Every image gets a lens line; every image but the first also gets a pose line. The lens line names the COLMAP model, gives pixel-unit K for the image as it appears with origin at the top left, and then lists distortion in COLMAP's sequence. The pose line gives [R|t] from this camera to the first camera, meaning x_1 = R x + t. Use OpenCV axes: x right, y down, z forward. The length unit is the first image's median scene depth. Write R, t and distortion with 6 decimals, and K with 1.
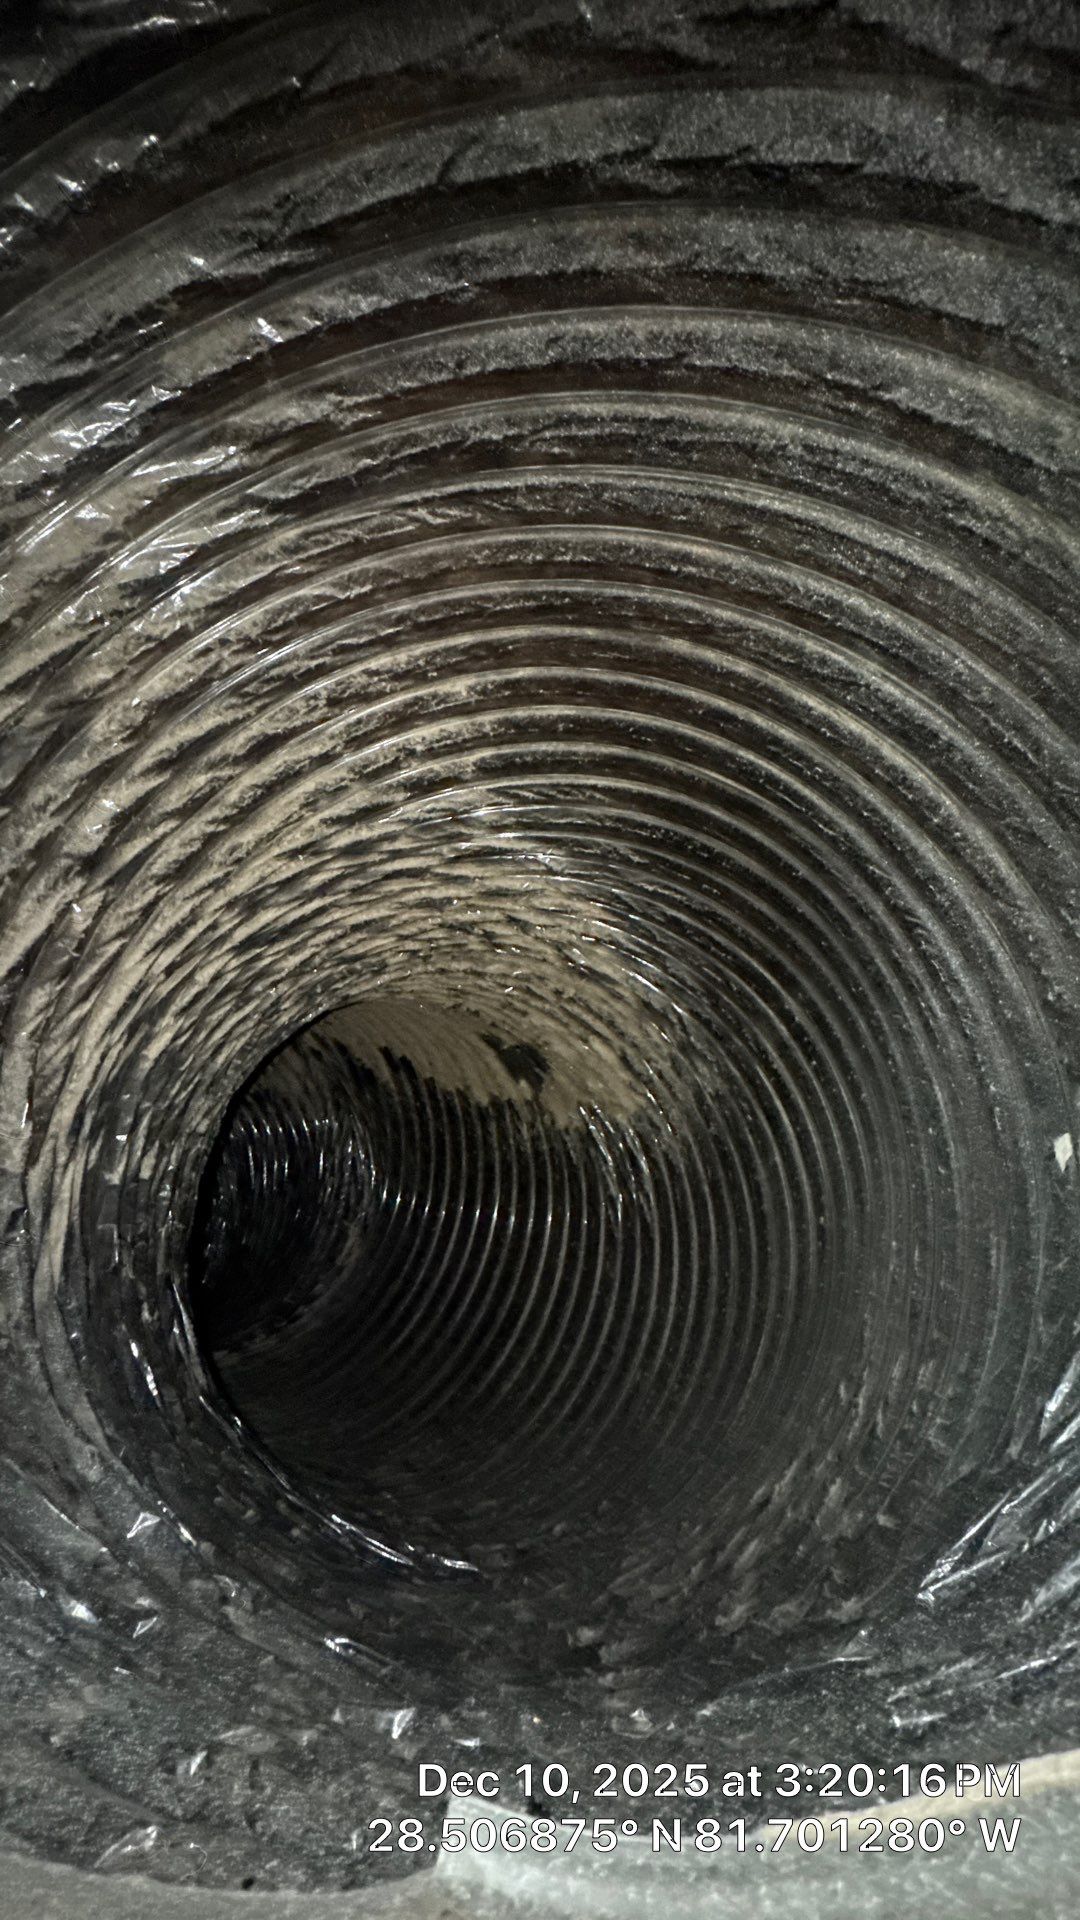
lens RADIAL K [[776.0, 0, 538.9], [0, 776.0, 960.6], [0, 0, 1]] dist [-0.004598, 0.000071]
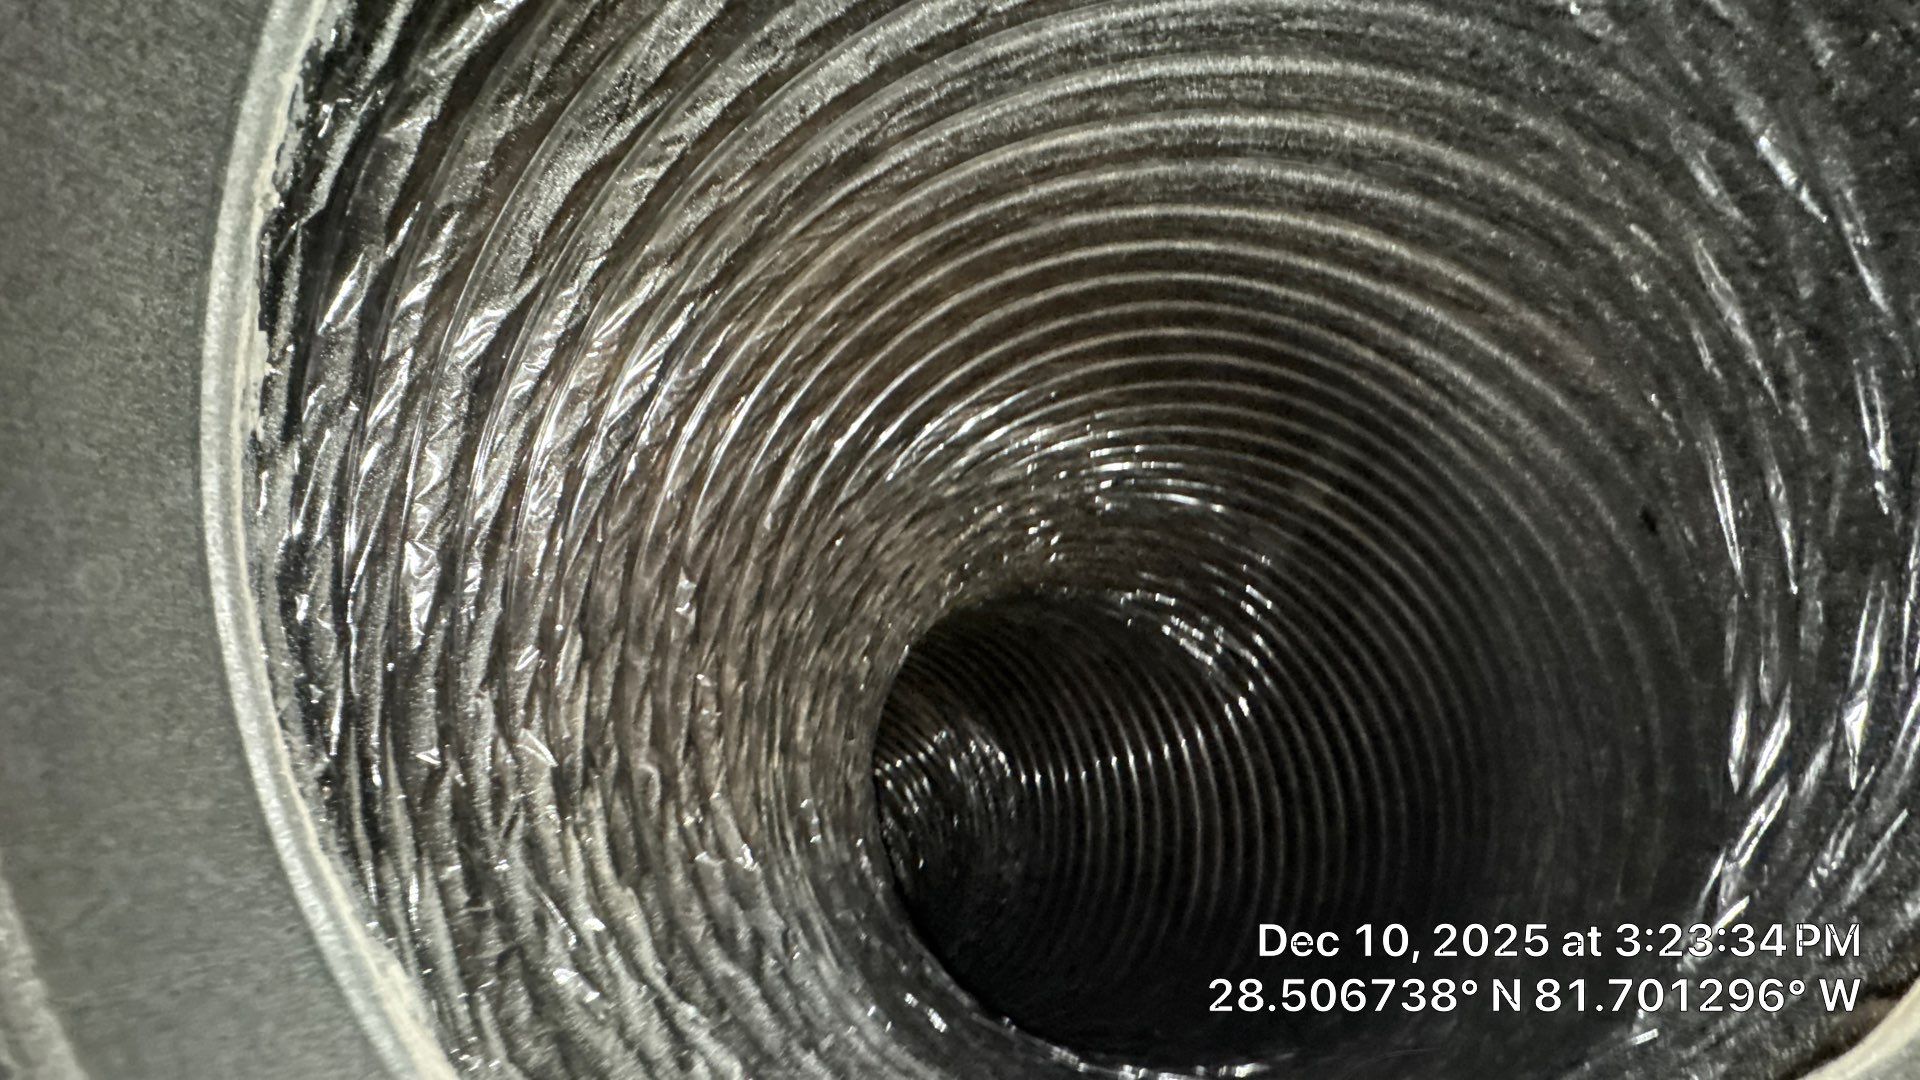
lens RADIAL K [[776.0, 0, 956.7], [0, 776.0, 546.7], [0, 0, 1]] dist [-0.004598, 0.000071]
pose [[0.894378, -0.426832, -0.133799, -0.020212], [0.432389, 0.901576, 0.014179, -0.110988], [0.114578, -0.070535, 0.990907, -0.106610]]
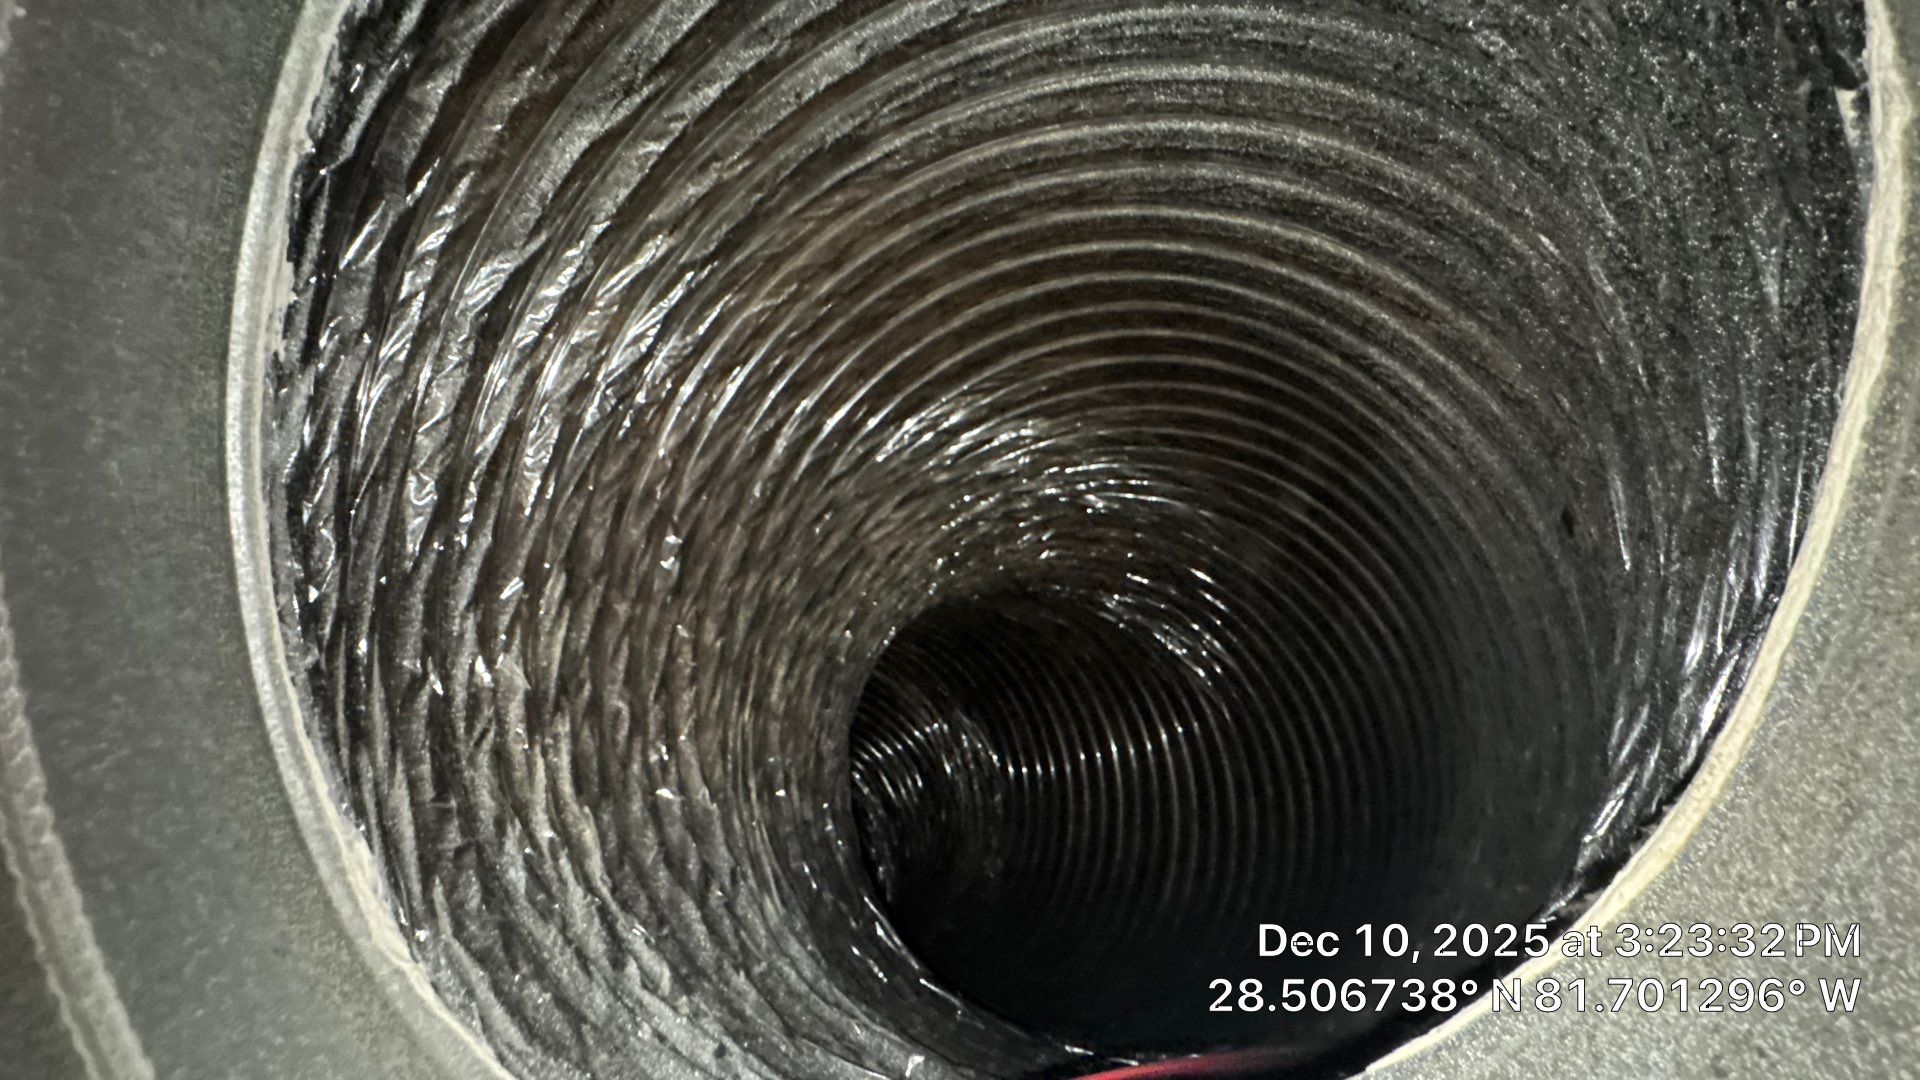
lens RADIAL K [[776.0, 0, 953.6], [0, 776.0, 544.3], [0, 0, 1]] dist [-0.004598, 0.000071]
pose [[0.916623, -0.366588, -0.159422, 0.049152], [0.369533, 0.929142, -0.011859, -0.019842], [0.152473, -0.048042, 0.987139, -0.159920]]
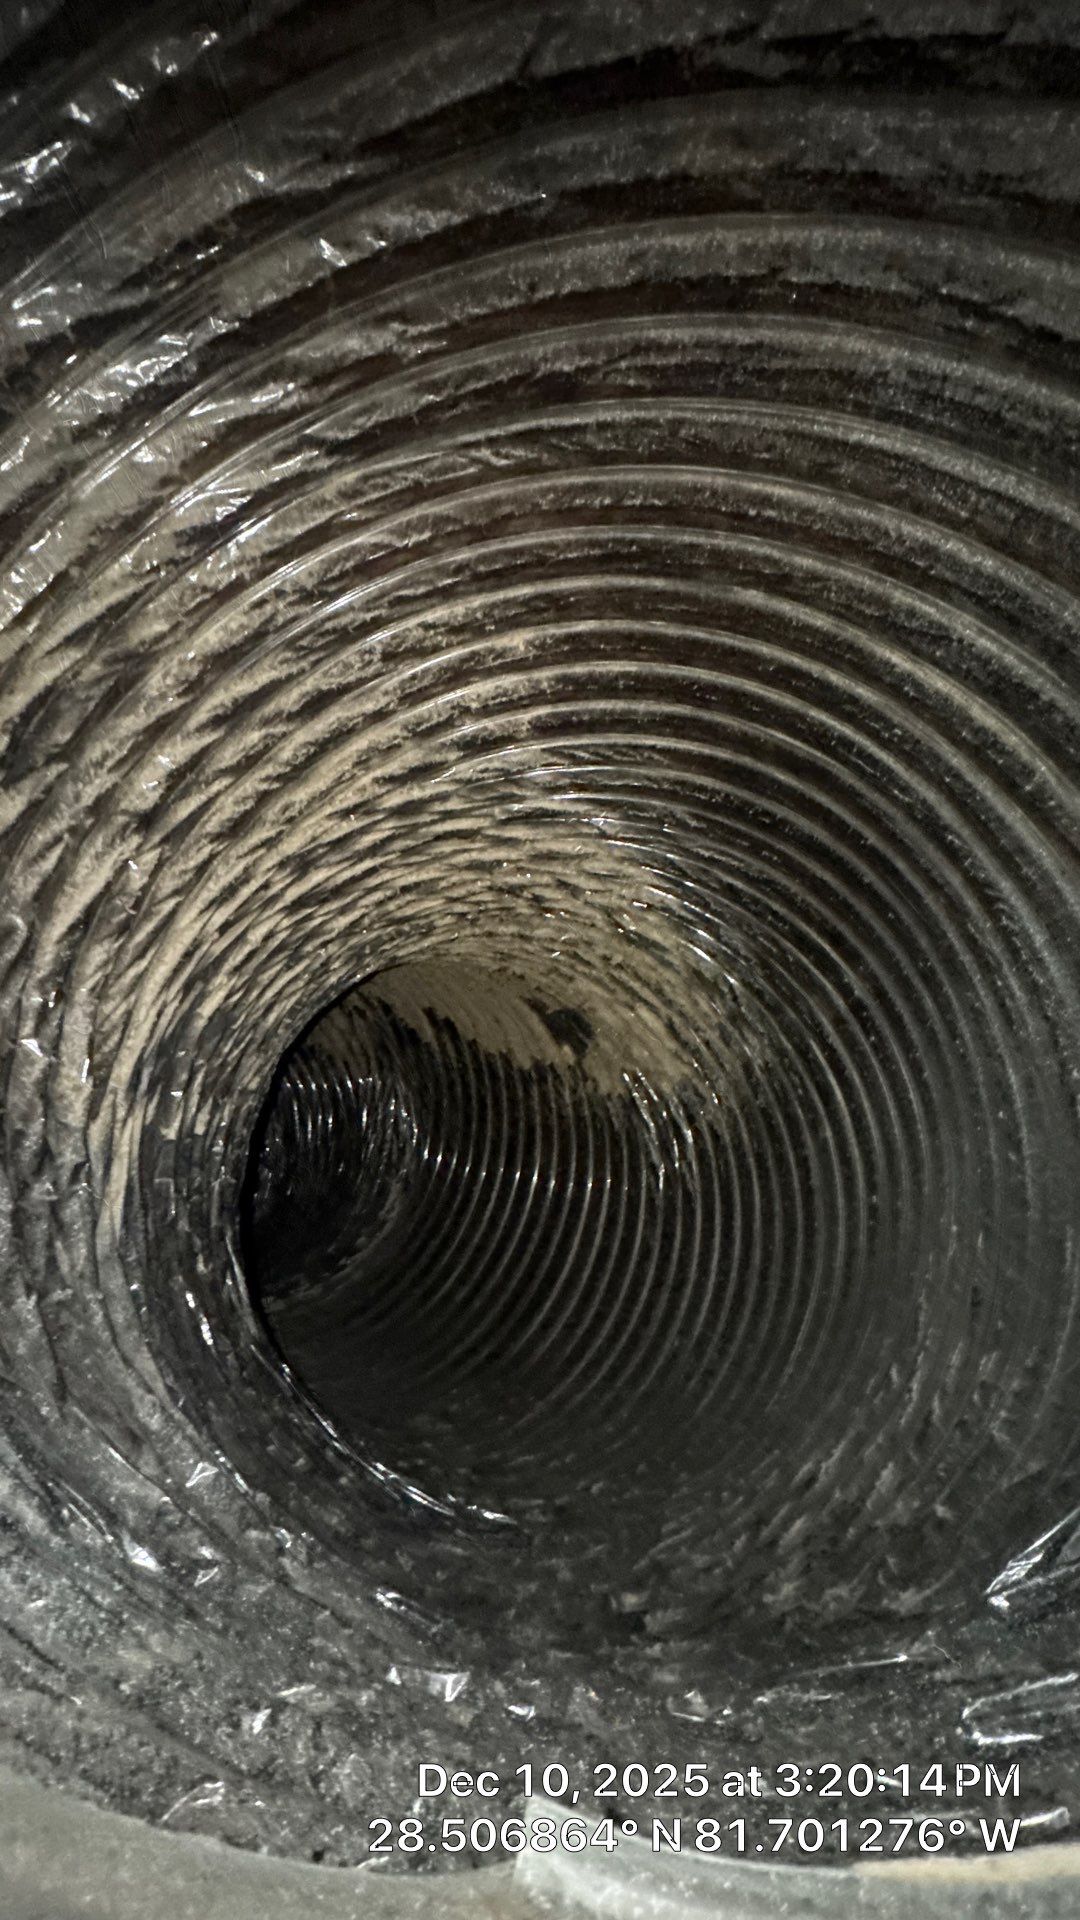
lens RADIAL K [[776.0, 0, 536.6], [0, 776.0, 961.6], [0, 0, 1]] dist [-0.004598, 0.000071]
pose [[0.998371, 0.023769, -0.051863, -0.026236], [-0.021162, 0.998513, 0.050246, -0.005946], [0.052980, -0.049066, 0.997389, 0.028394]]
